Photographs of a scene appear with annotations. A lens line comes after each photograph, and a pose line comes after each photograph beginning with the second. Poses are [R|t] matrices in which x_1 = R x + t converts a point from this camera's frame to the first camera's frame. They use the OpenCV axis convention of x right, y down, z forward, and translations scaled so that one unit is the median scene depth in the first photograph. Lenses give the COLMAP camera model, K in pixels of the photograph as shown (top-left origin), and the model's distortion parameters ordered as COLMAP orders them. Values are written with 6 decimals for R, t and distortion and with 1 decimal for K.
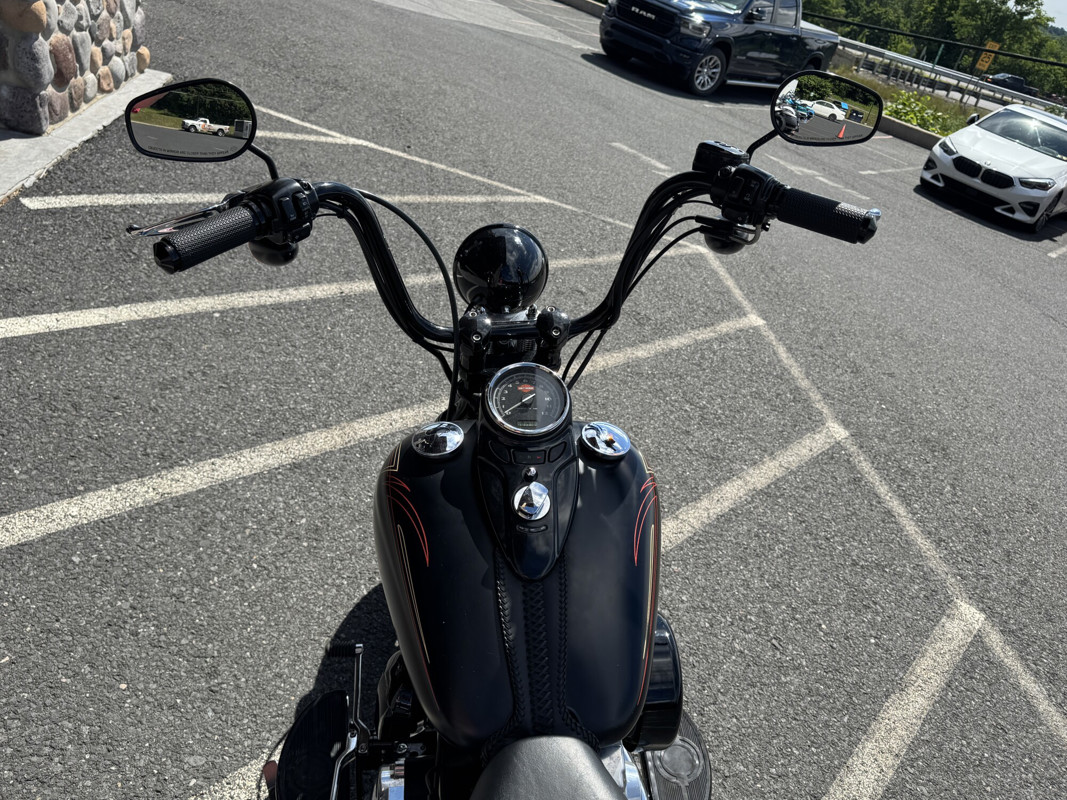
lens RADIAL K [[908.2, 0, 536.1], [0, 908.2, 447.7], [0, 0, 1]] dist [0.140846, -0.280575]
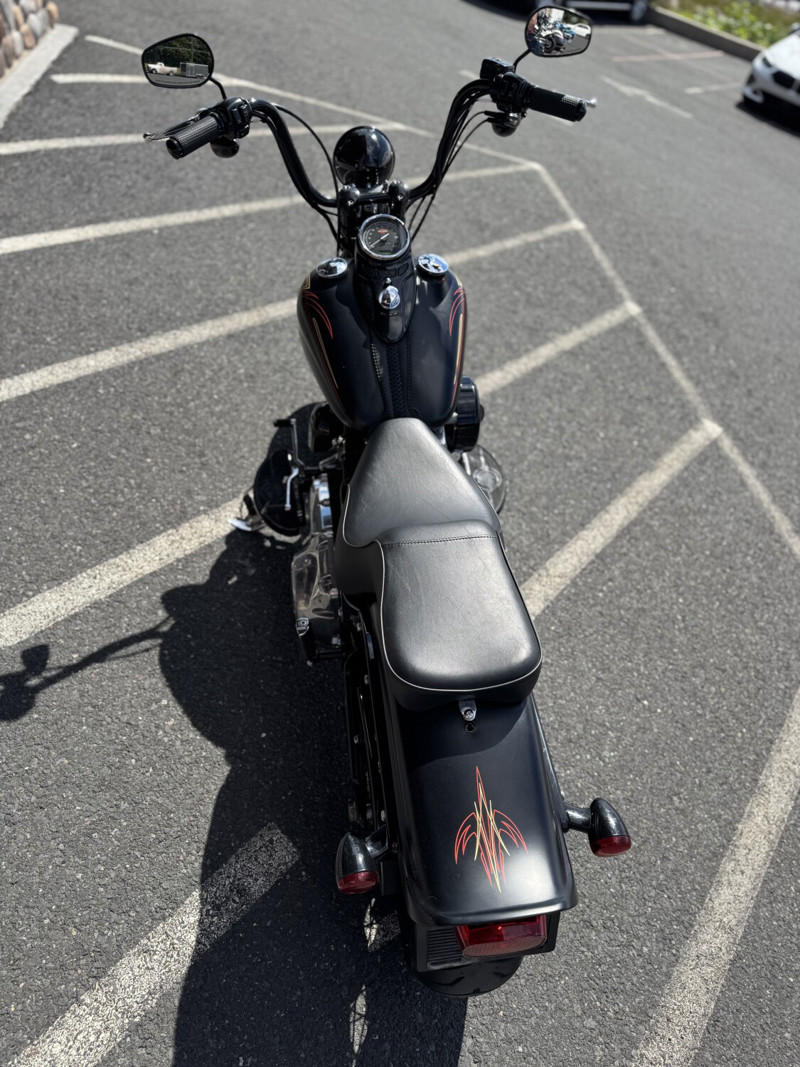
lens RADIAL K [[757.0, 0, 400.2], [0, 757.0, 556.0], [0, 0, 1]] dist [0.042480, -0.049625]
pose [[0.998759, -0.045114, -0.021116, 0.014630], [0.048843, 0.970173, 0.237441, 0.113548], [0.009774, -0.238177, 0.971173, -0.305337]]
